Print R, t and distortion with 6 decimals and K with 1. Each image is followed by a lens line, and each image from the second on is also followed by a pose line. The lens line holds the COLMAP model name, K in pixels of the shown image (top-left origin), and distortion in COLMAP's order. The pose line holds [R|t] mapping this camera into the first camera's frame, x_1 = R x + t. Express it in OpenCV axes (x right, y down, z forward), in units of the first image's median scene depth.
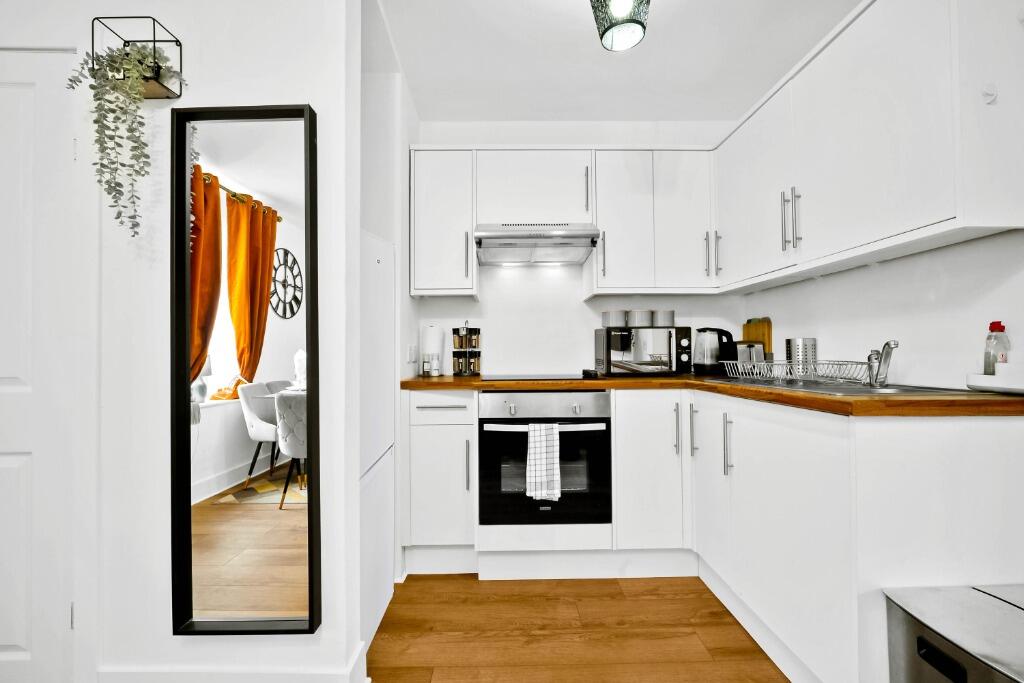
lens RADIAL K [[438.2, 0, 506.3], [0, 438.2, 342.8], [0, 0, 1]] dist [-0.010747, 0.000798]
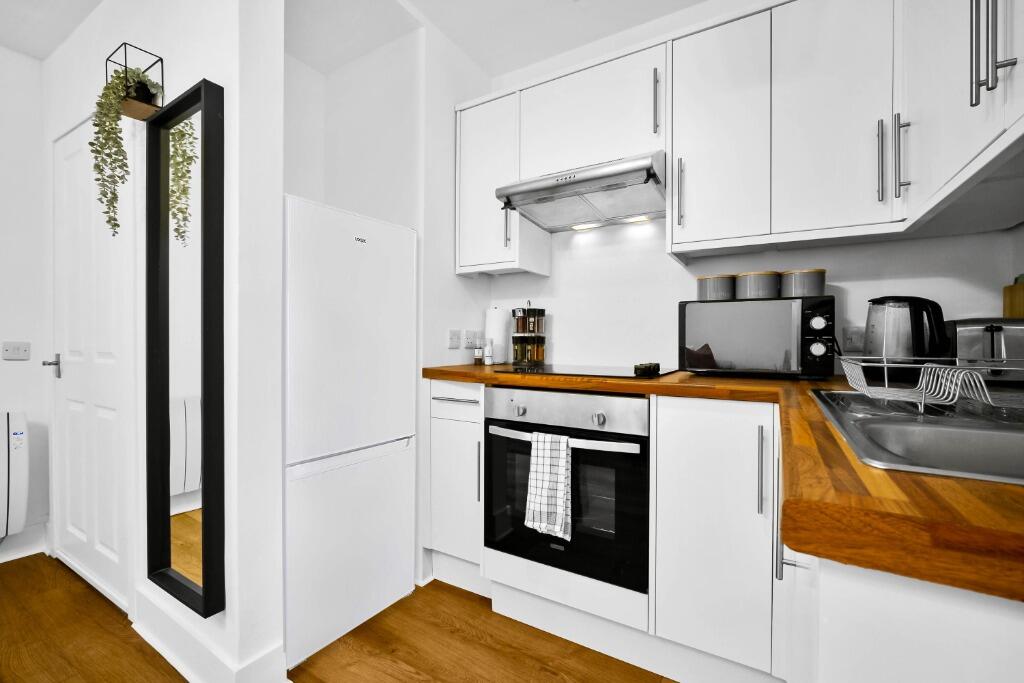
lens RADIAL K [[438.2, 0, 510.8], [0, 438.2, 341.3], [0, 0, 1]] dist [-0.010747, 0.000798]
pose [[0.851405, 0.011110, -0.524391, 0.393085], [0.001936, 0.999702, 0.024323, 0.009276], [0.524505, -0.021724, 0.851130, 0.319474]]
